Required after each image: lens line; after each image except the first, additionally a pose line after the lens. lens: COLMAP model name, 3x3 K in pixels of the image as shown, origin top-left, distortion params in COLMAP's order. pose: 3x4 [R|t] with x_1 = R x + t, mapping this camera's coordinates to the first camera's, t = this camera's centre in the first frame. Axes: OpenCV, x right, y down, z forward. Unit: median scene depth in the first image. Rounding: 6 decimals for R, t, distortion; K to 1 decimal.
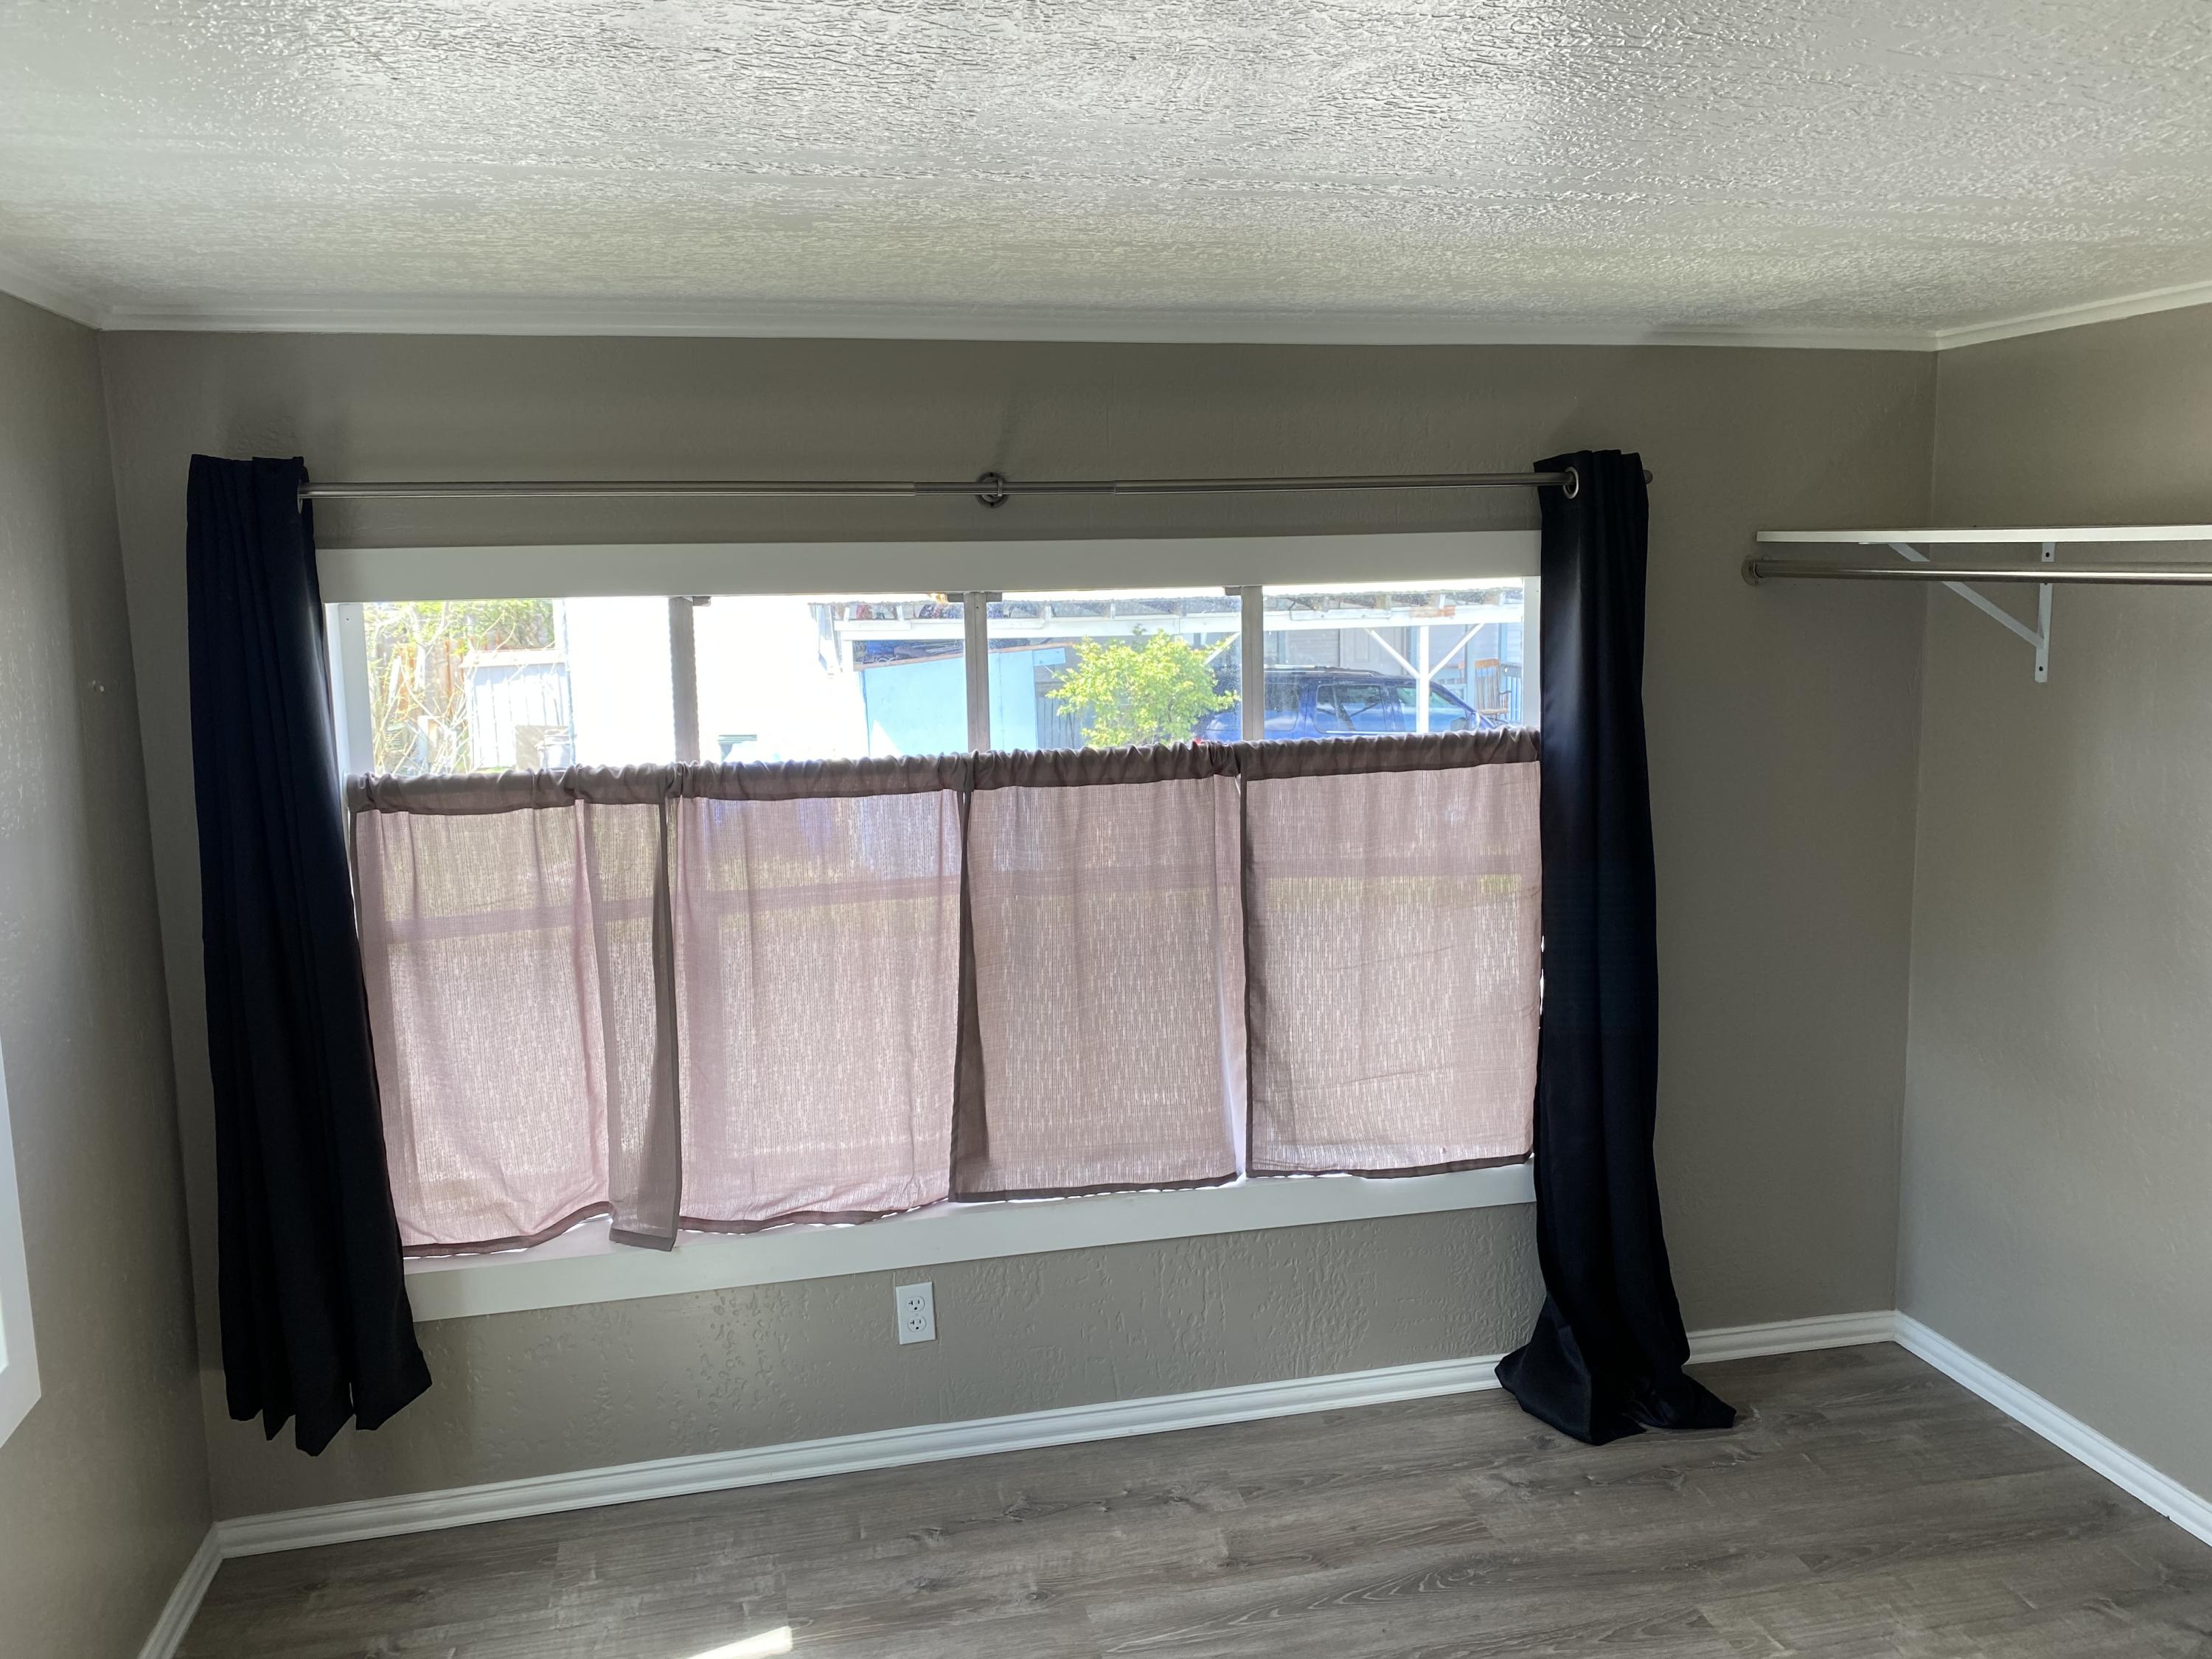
lens RADIAL K [[1681.4, 0, 1103.7], [0, 1681.4, 814.6], [0, 0, 1]] dist [0.005956, -0.013411]
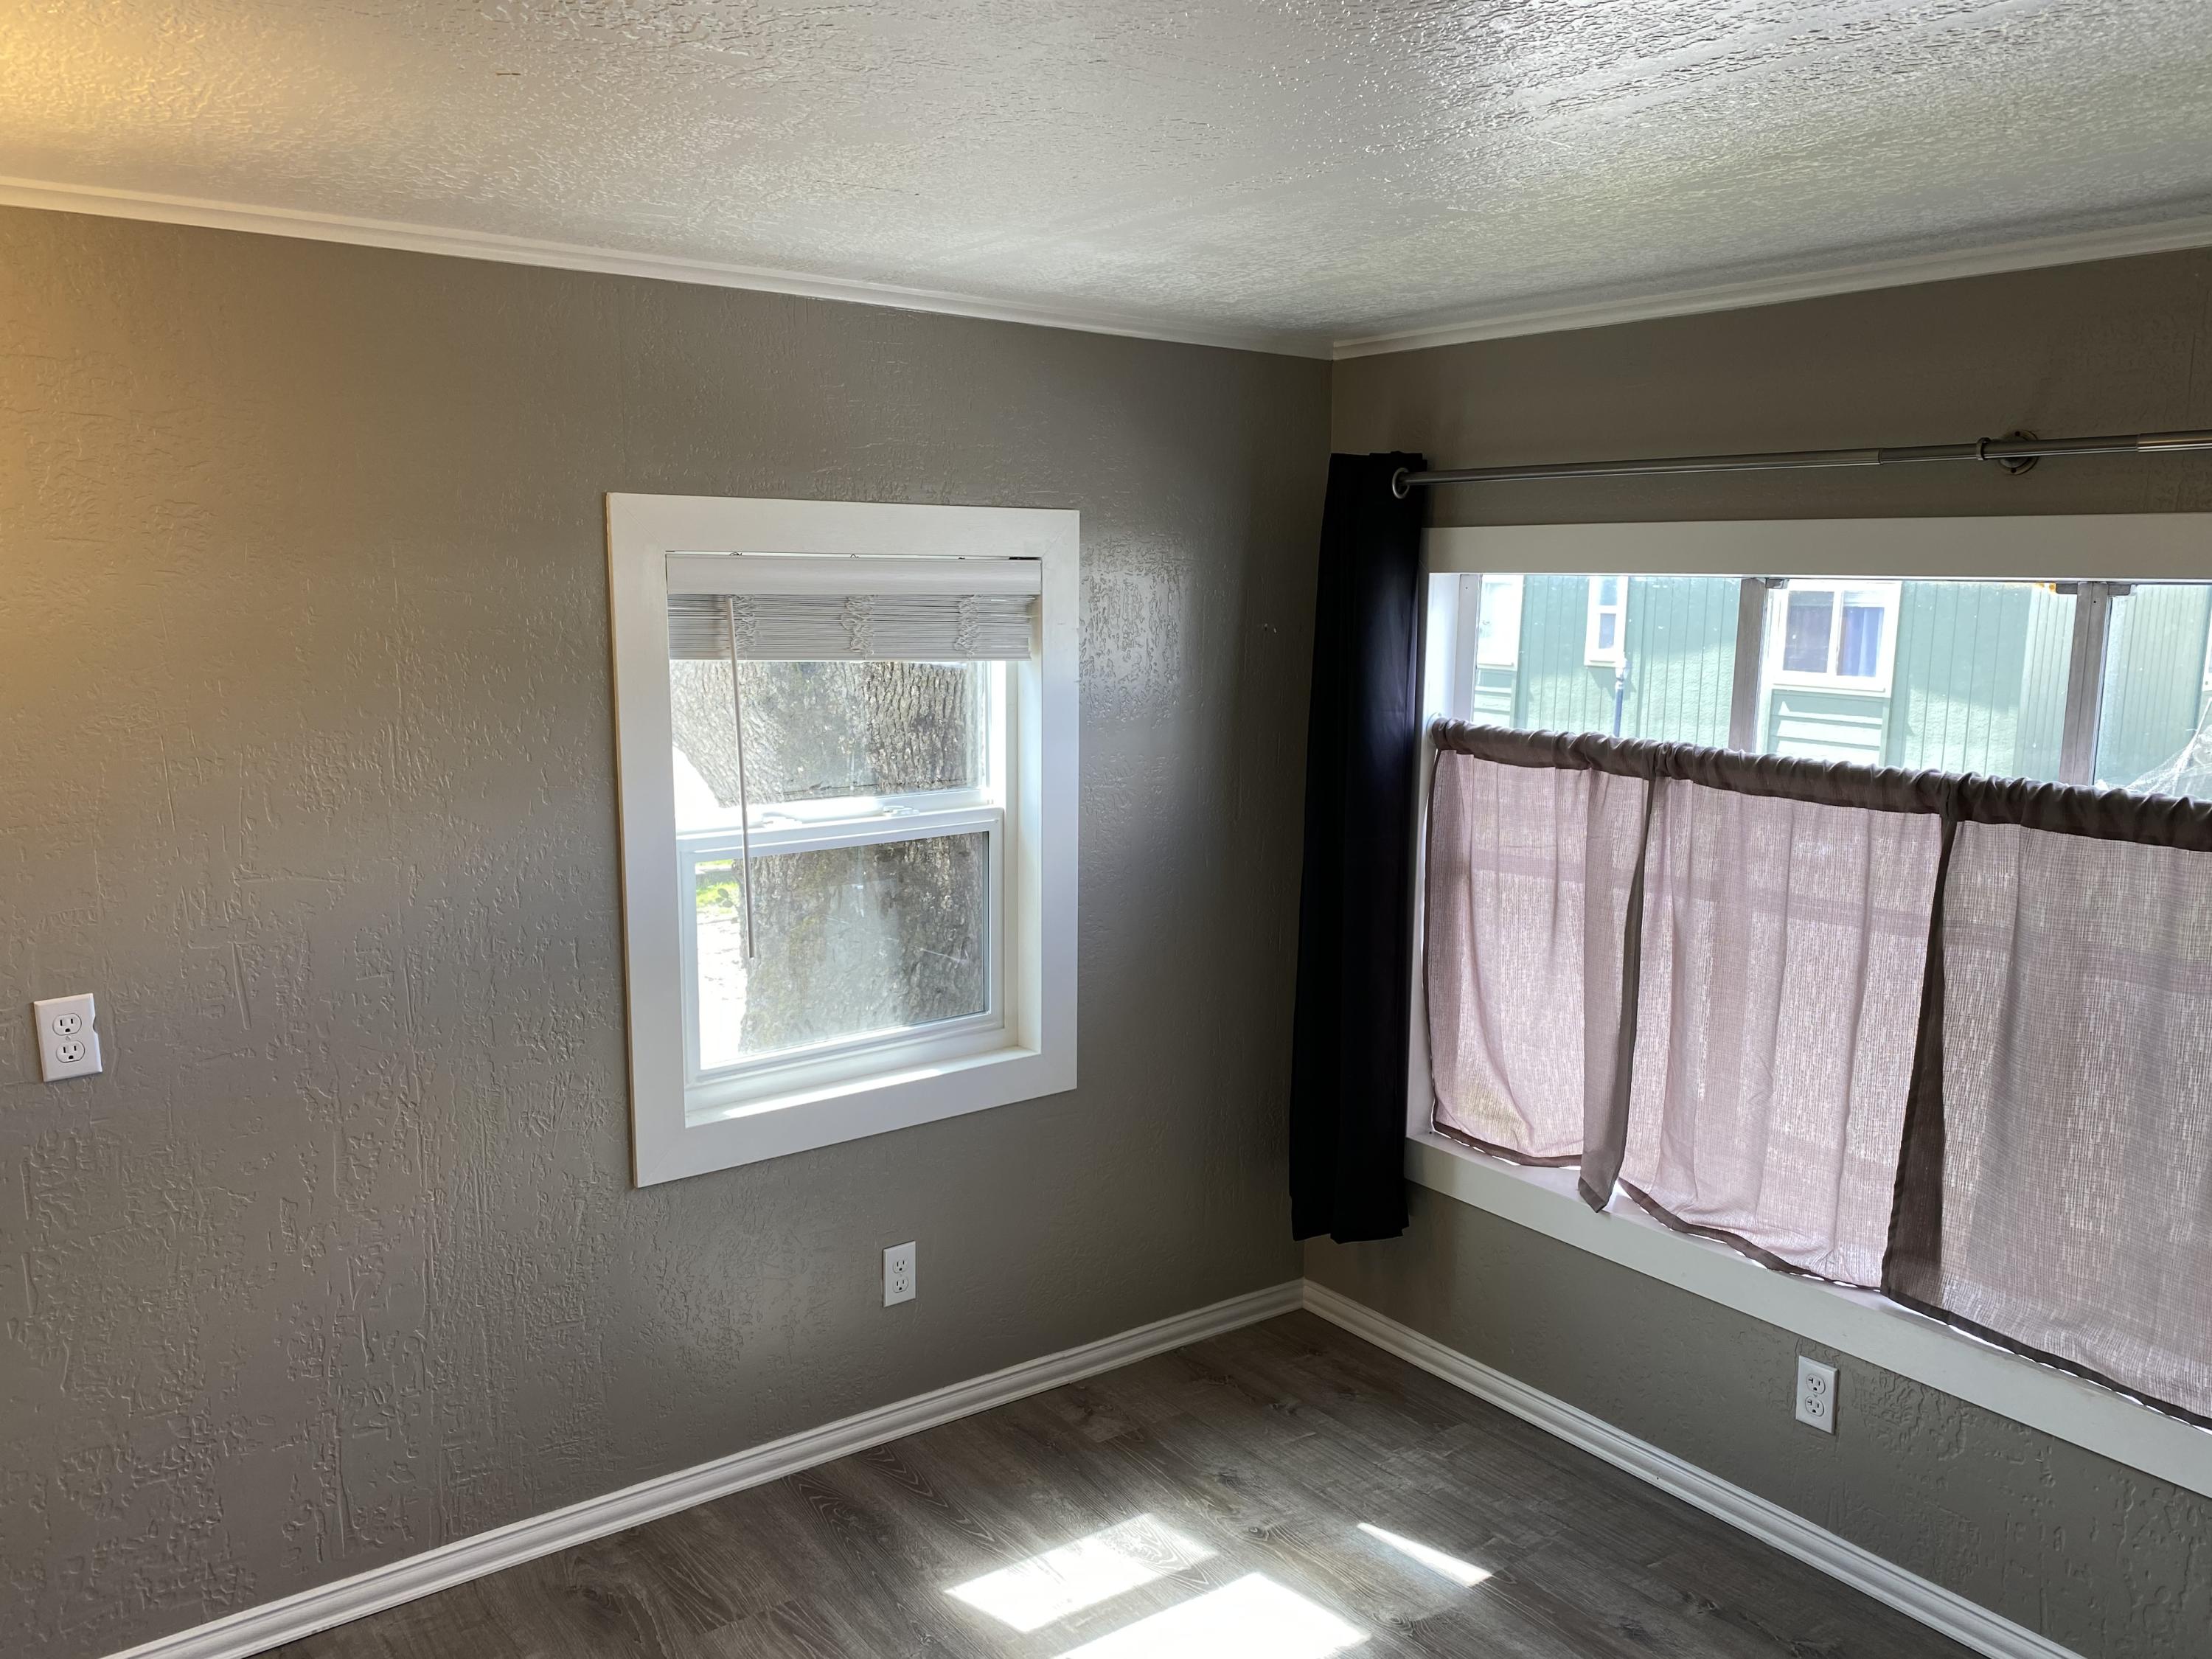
lens RADIAL K [[1681.4, 0, 1100.1], [0, 1681.4, 842.2], [0, 0, 1]] dist [0.005956, -0.013411]
pose [[0.393077, 0.165770, -0.904440, 0.513418], [-0.153712, 0.981620, 0.113112, -0.032391], [0.906567, 0.094561, 0.411333, 0.279349]]
